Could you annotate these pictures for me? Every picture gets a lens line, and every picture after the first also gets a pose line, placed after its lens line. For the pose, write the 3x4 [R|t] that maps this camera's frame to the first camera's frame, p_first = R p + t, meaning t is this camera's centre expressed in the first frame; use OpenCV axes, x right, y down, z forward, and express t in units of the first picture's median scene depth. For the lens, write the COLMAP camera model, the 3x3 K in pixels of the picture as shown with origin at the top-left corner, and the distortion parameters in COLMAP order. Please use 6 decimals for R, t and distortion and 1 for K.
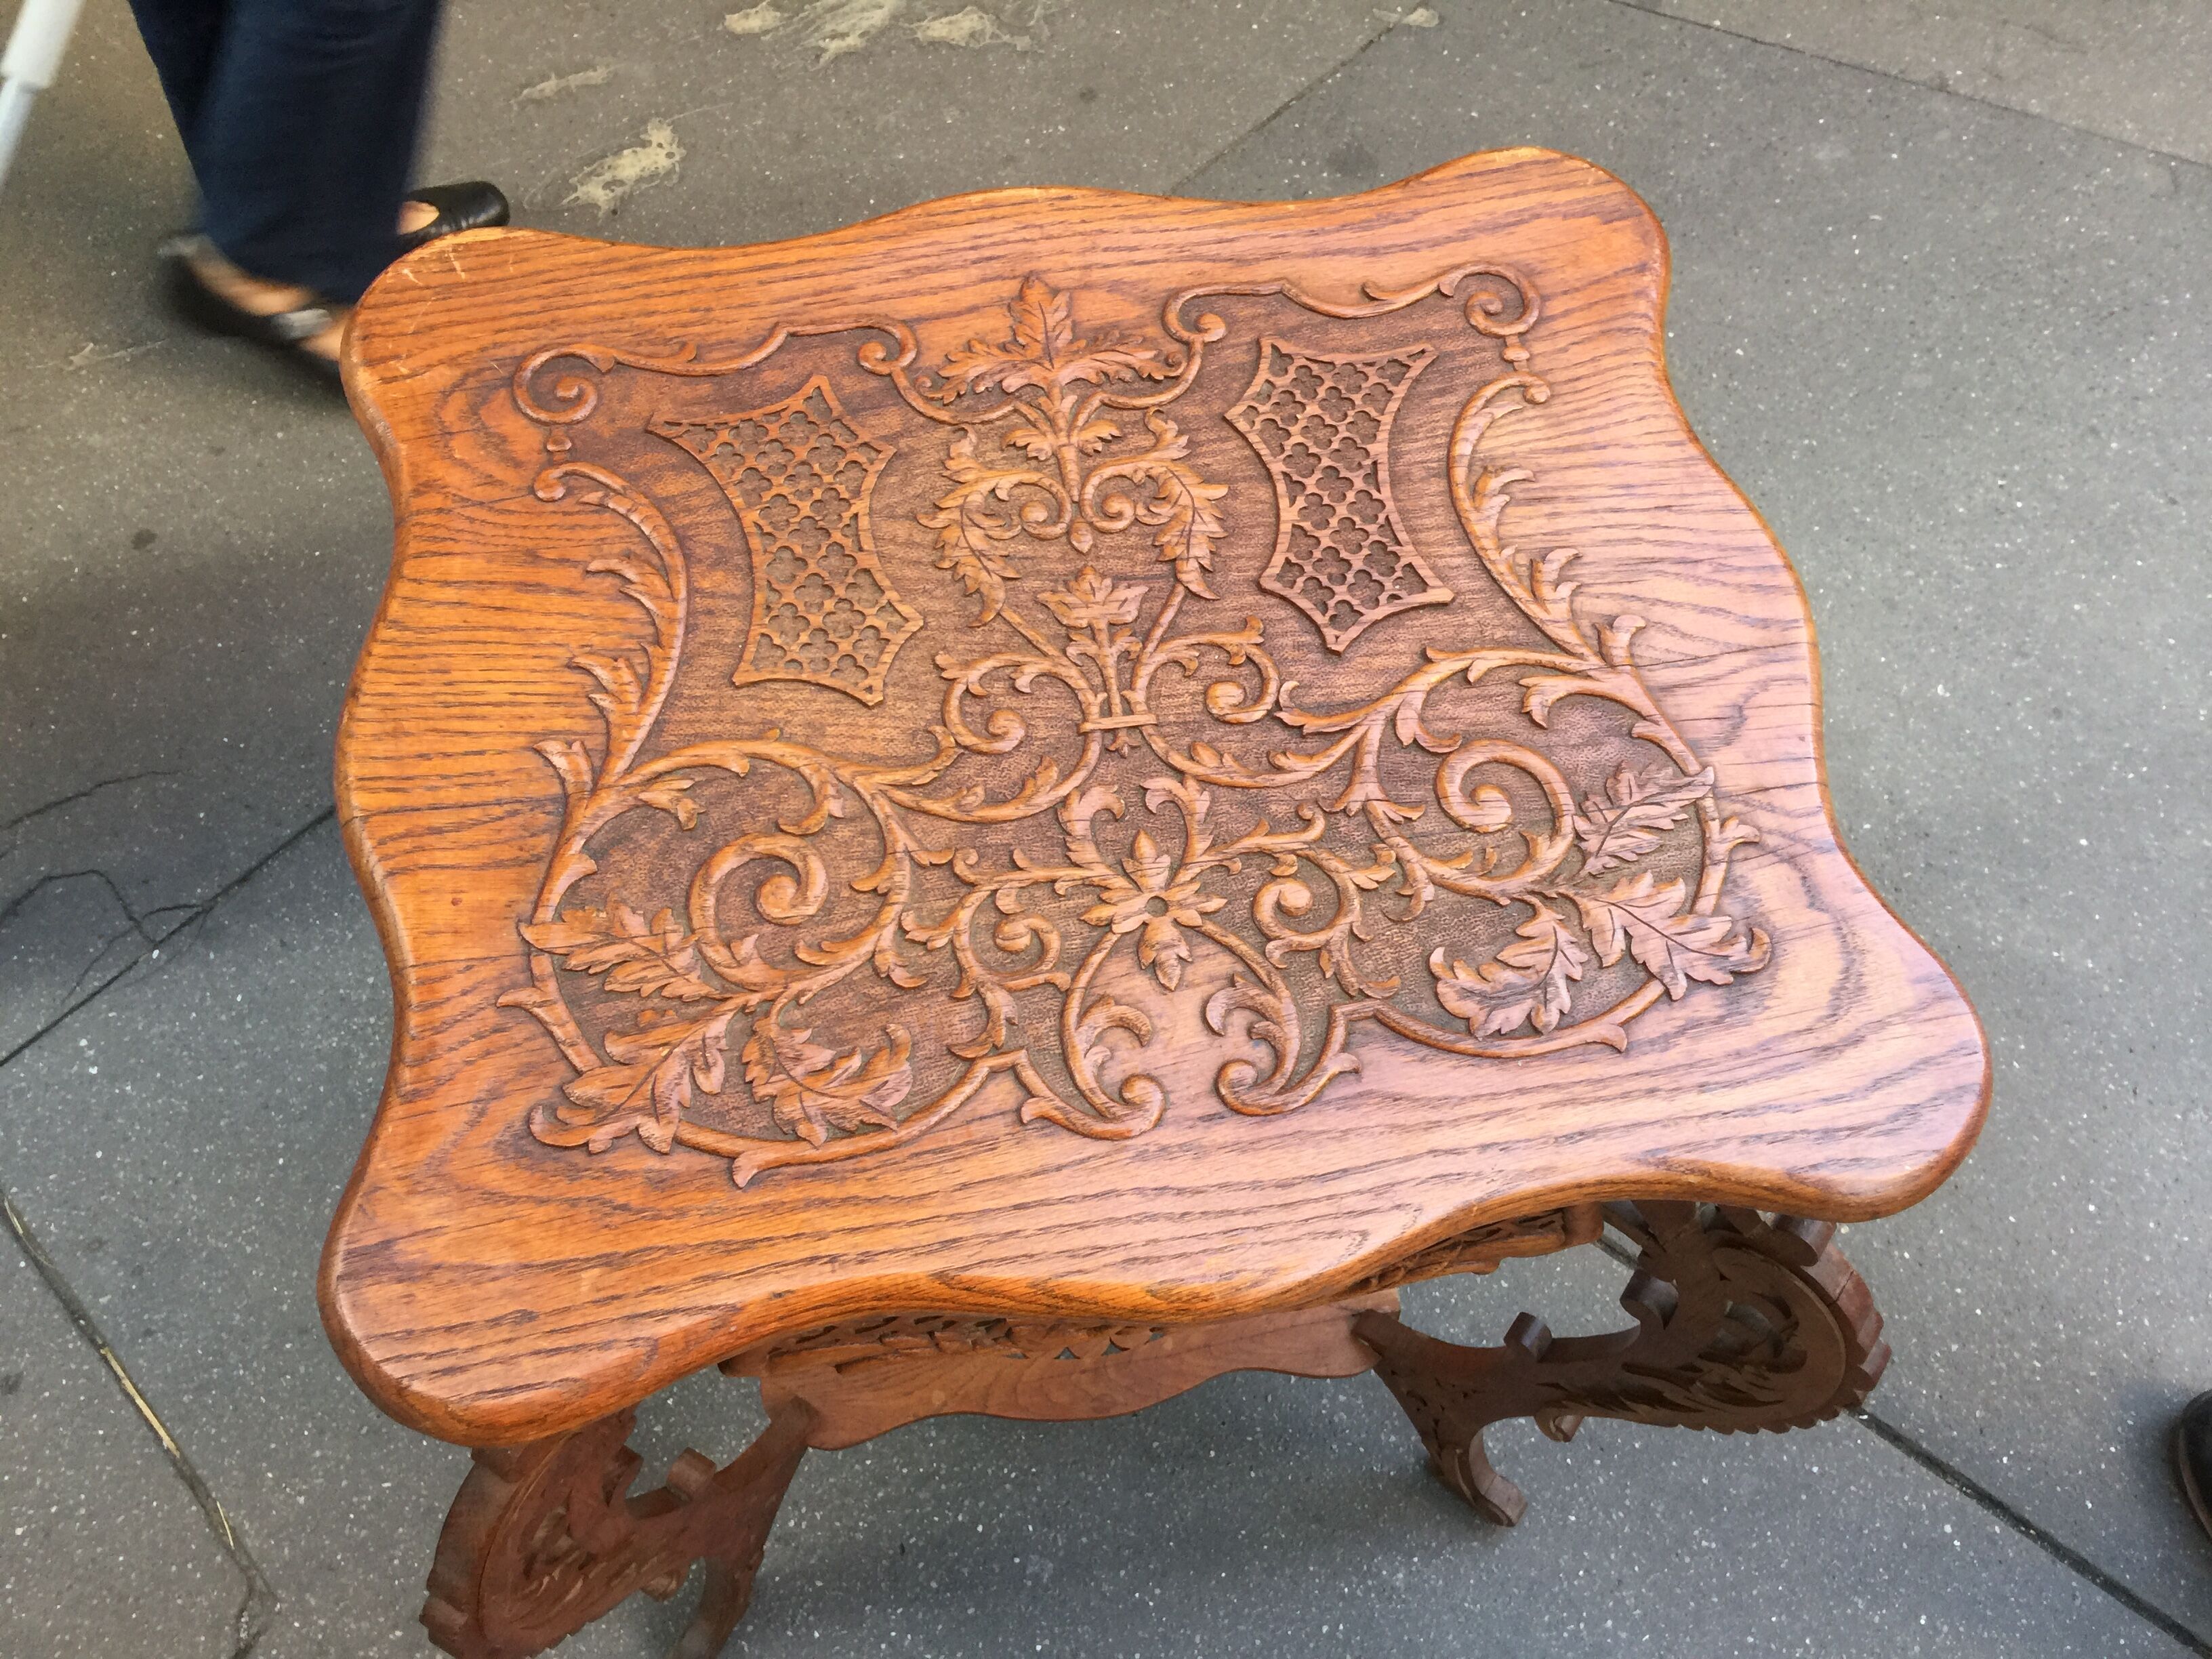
lens RADIAL K [[1888.4, 0, 1121.0], [0, 1888.4, 831.3], [0, 0, 1]] dist [0.092800, -0.170315]
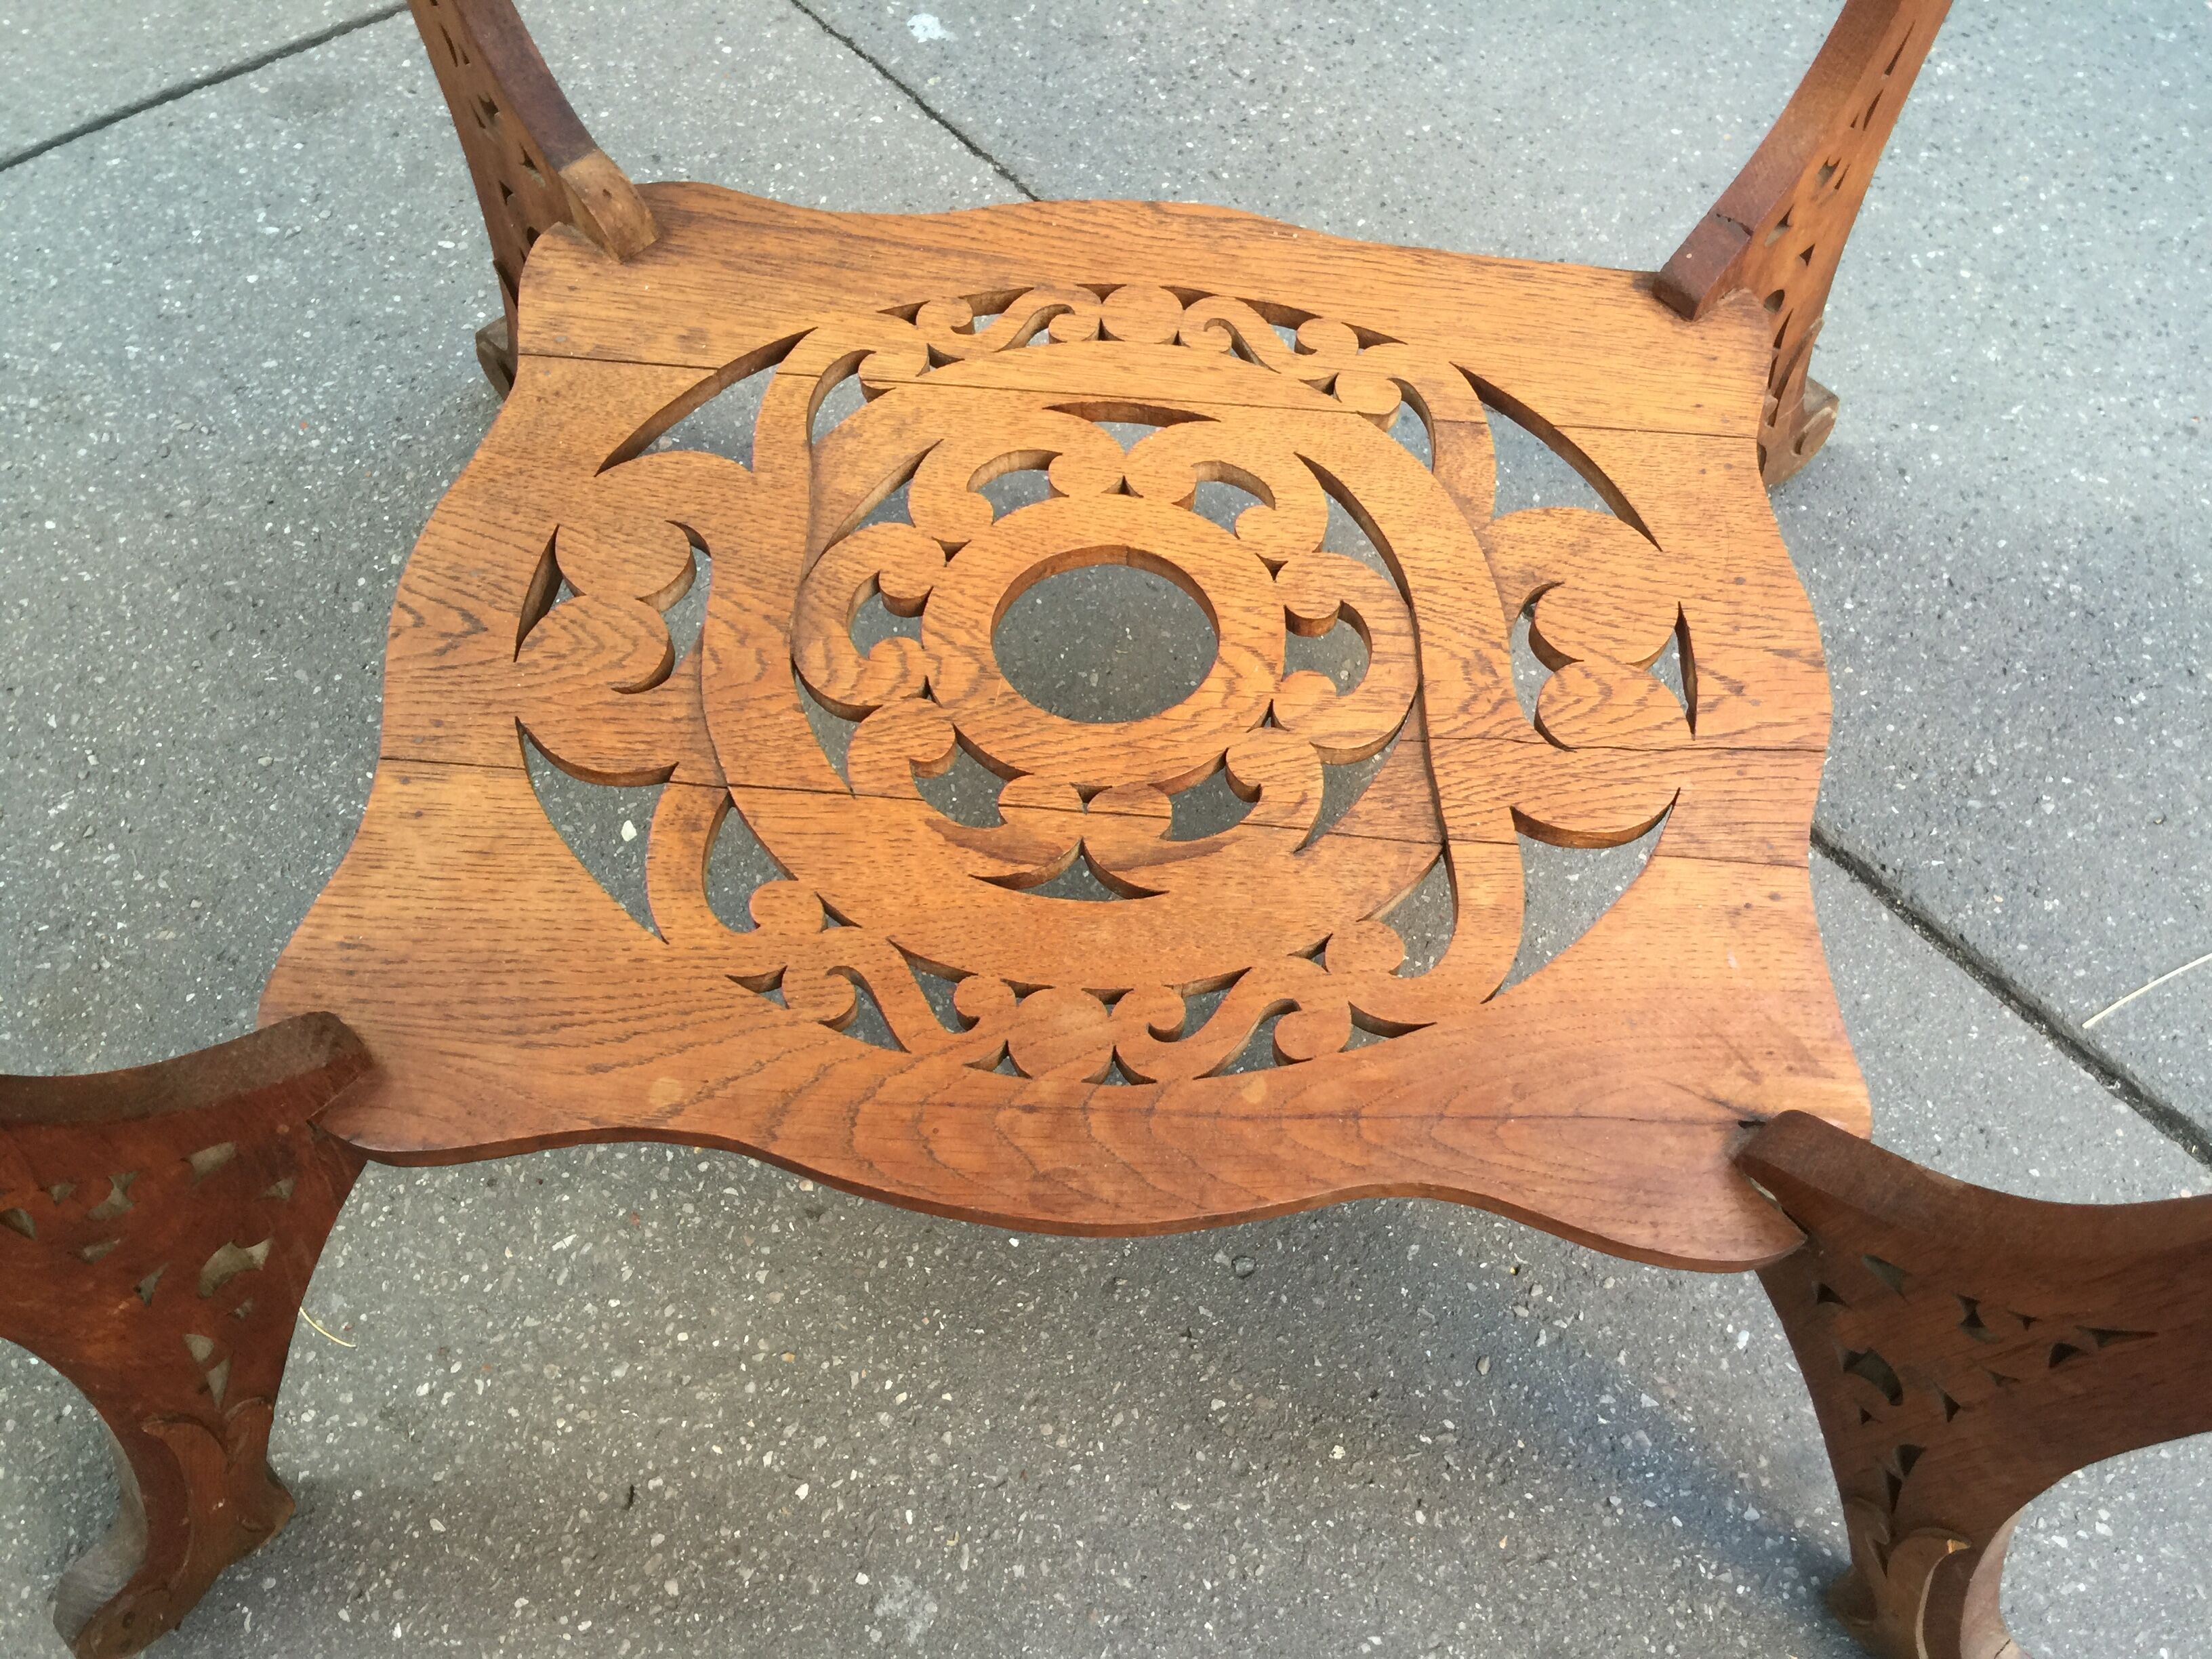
lens RADIAL K [[1888.4, 0, 1121.0], [0, 1888.4, 831.3], [0, 0, 1]] dist [0.092800, -0.170315]
pose [[0.971895, 0.167339, -0.165580, 0.049420], [-0.179061, 0.982097, -0.058495, 0.223186], [0.152828, 0.086500, 0.984460, 0.547658]]
